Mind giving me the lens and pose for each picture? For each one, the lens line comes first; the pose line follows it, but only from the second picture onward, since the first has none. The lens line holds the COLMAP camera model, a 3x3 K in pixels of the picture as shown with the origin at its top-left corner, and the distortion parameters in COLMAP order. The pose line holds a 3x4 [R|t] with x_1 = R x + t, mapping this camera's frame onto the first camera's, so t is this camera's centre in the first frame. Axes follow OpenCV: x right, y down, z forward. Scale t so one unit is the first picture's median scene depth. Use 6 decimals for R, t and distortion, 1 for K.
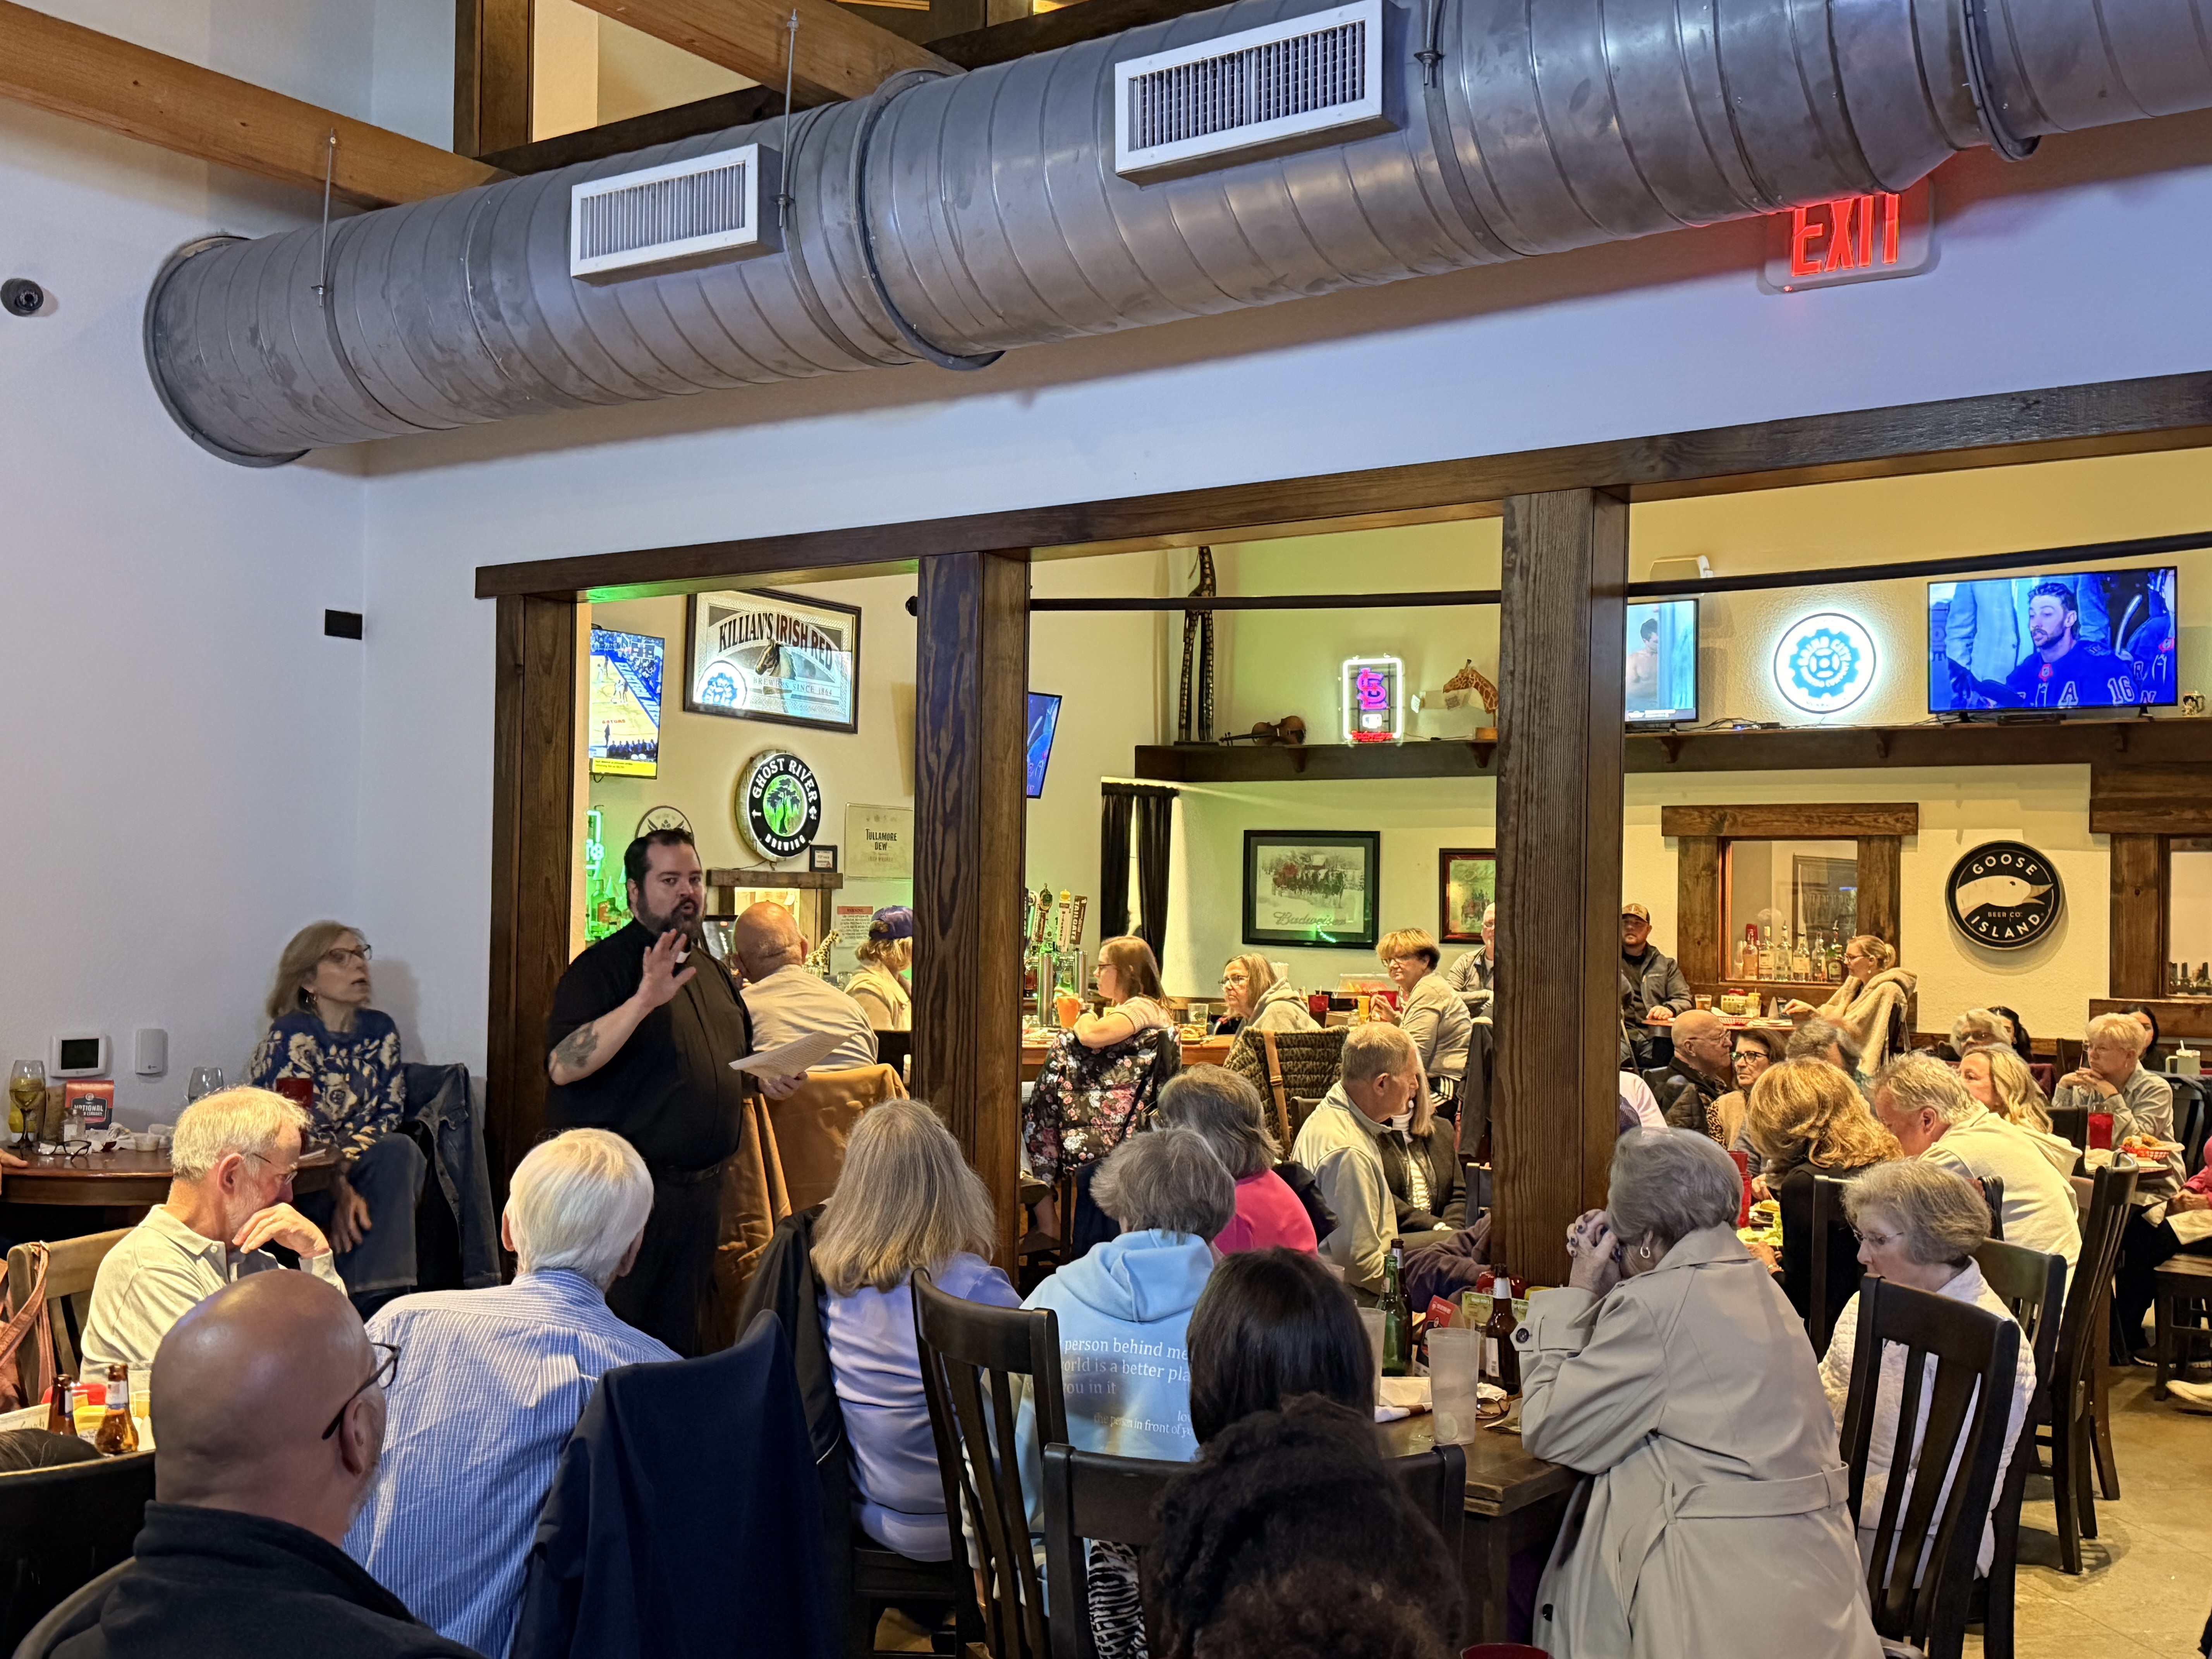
lens RADIAL K [[2364.6, 0, 1106.0], [0, 2364.6, 829.5], [0, 0, 1]] dist [-0.006567, 0.251017]
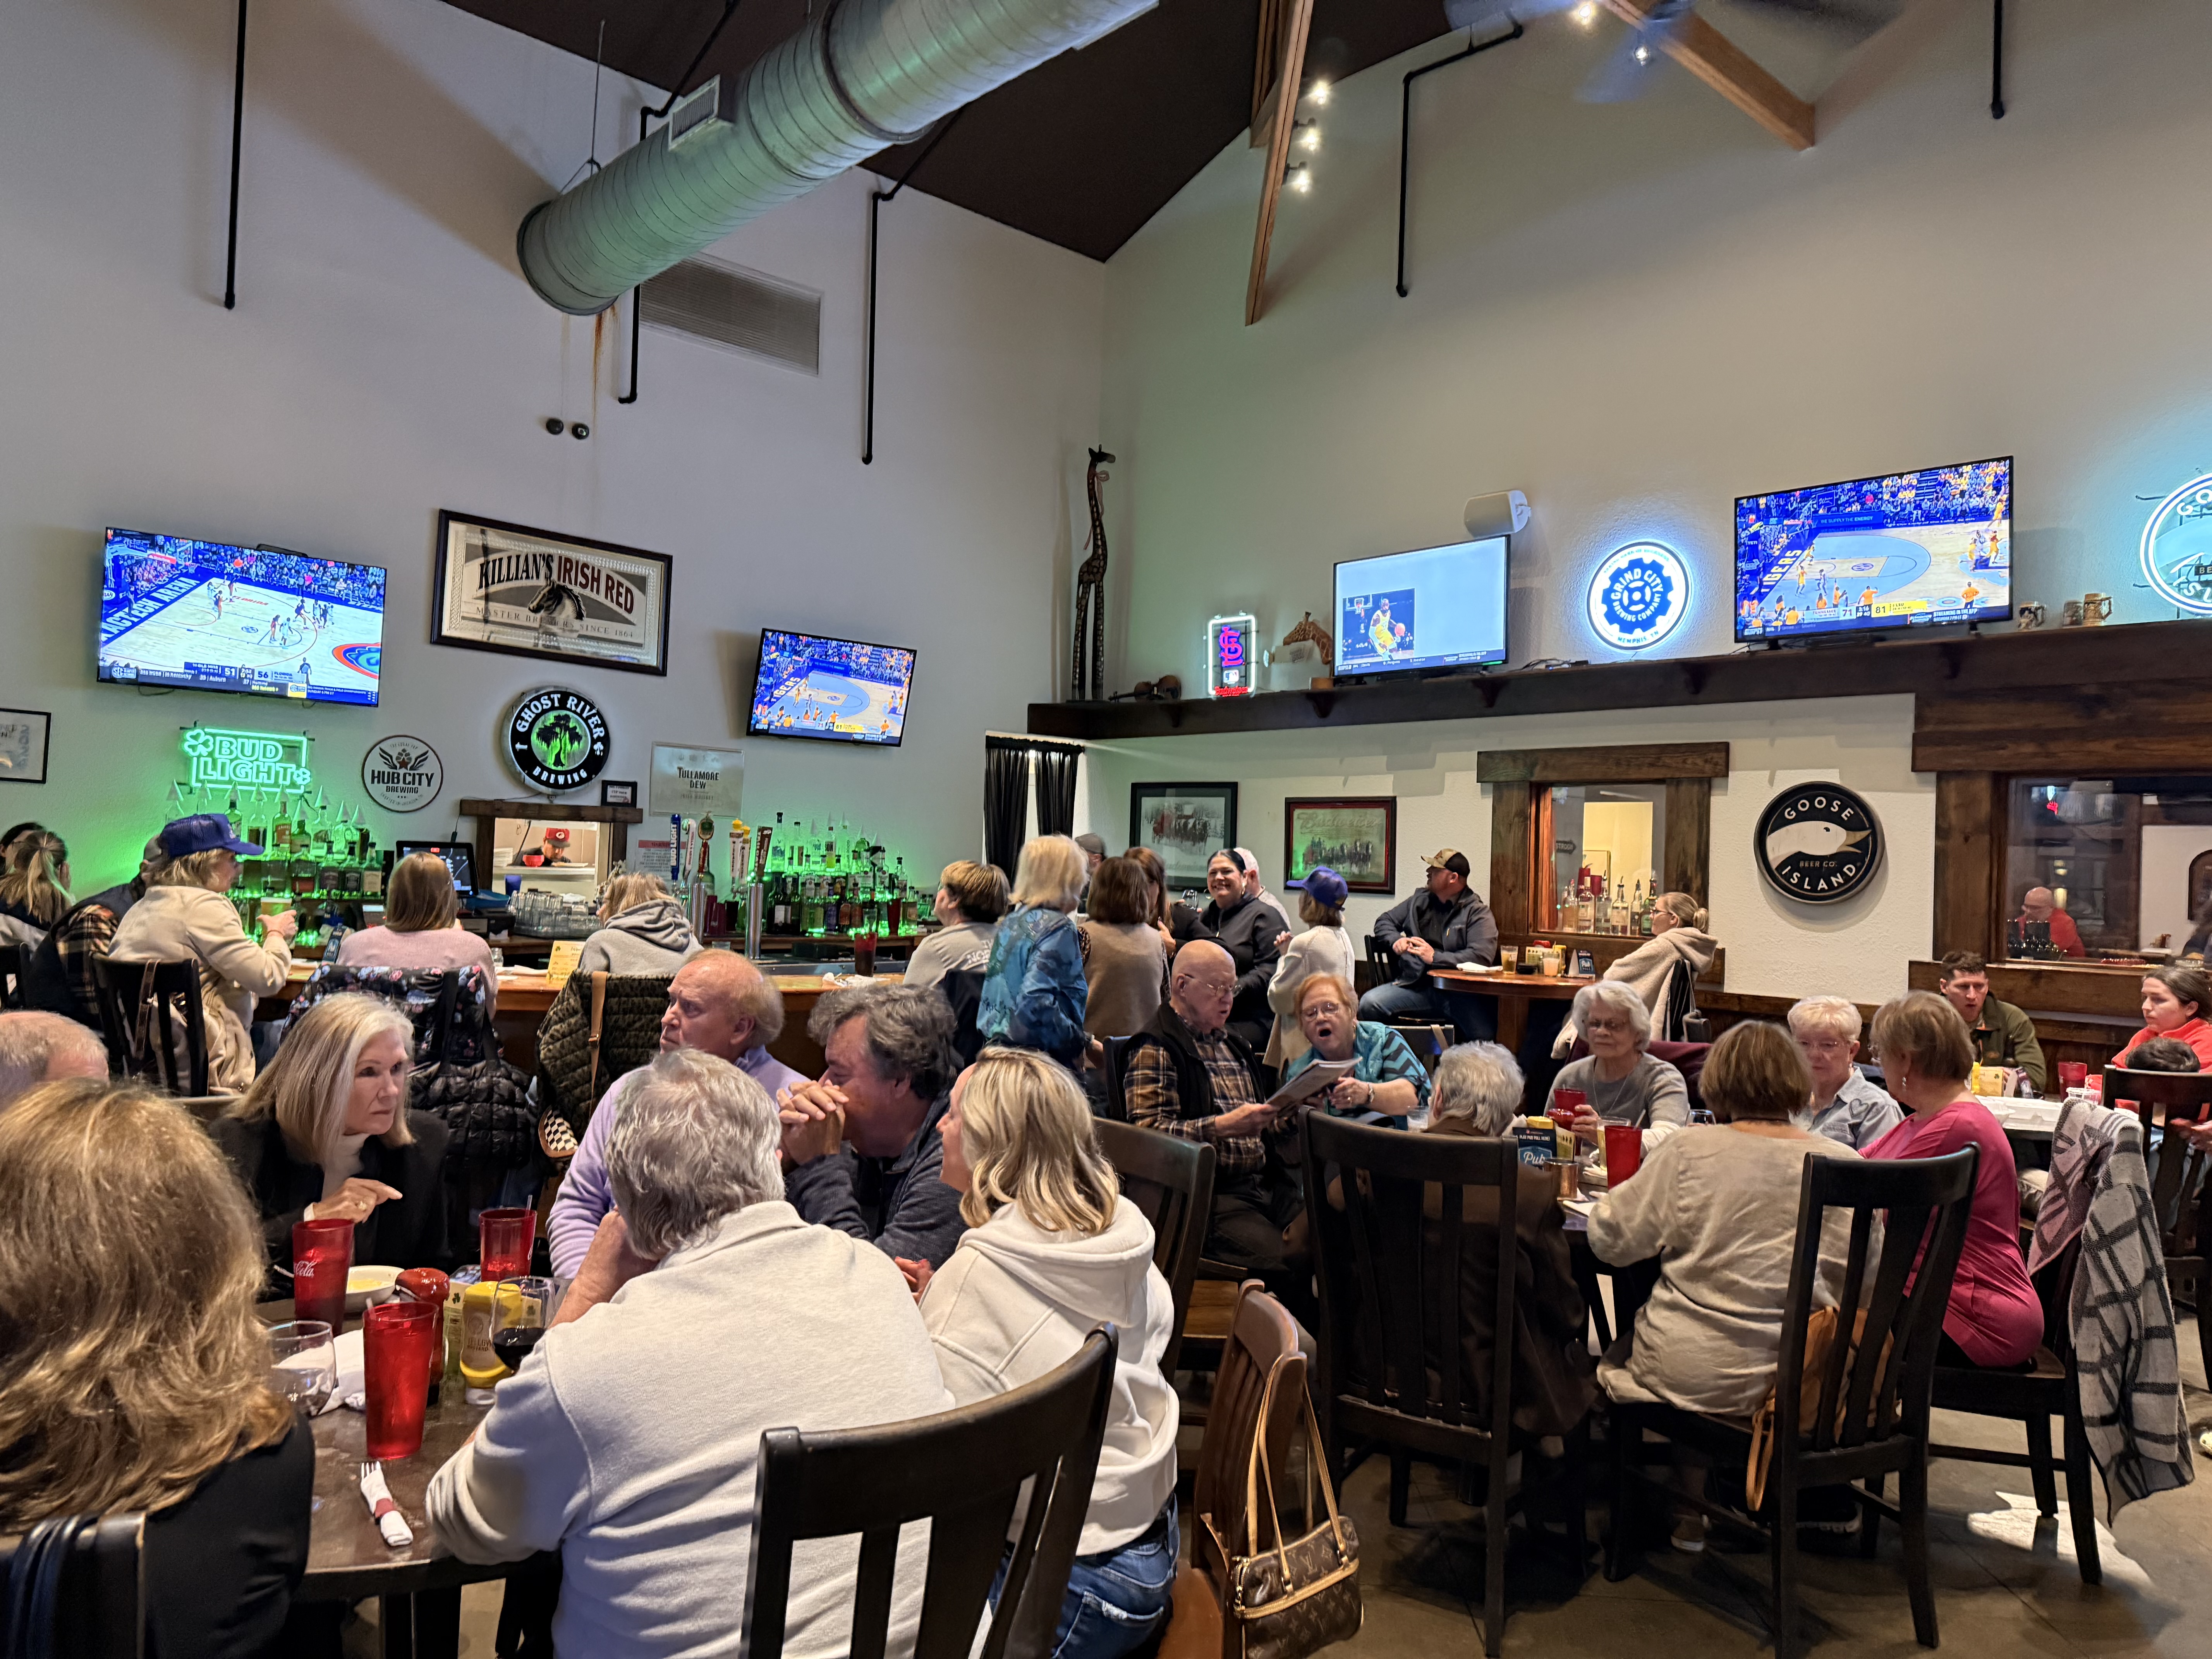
lens RADIAL K [[1559.5, 0, 1106.0], [0, 1559.5, 829.5], [0, 0, 1]] dist [0.006576, 0.001359]
pose [[0.982228, 0.011782, -0.187323, 0.217121], [-0.011048, 0.999927, 0.004966, 0.021894], [0.187367, -0.002809, 0.982286, 0.358519]]
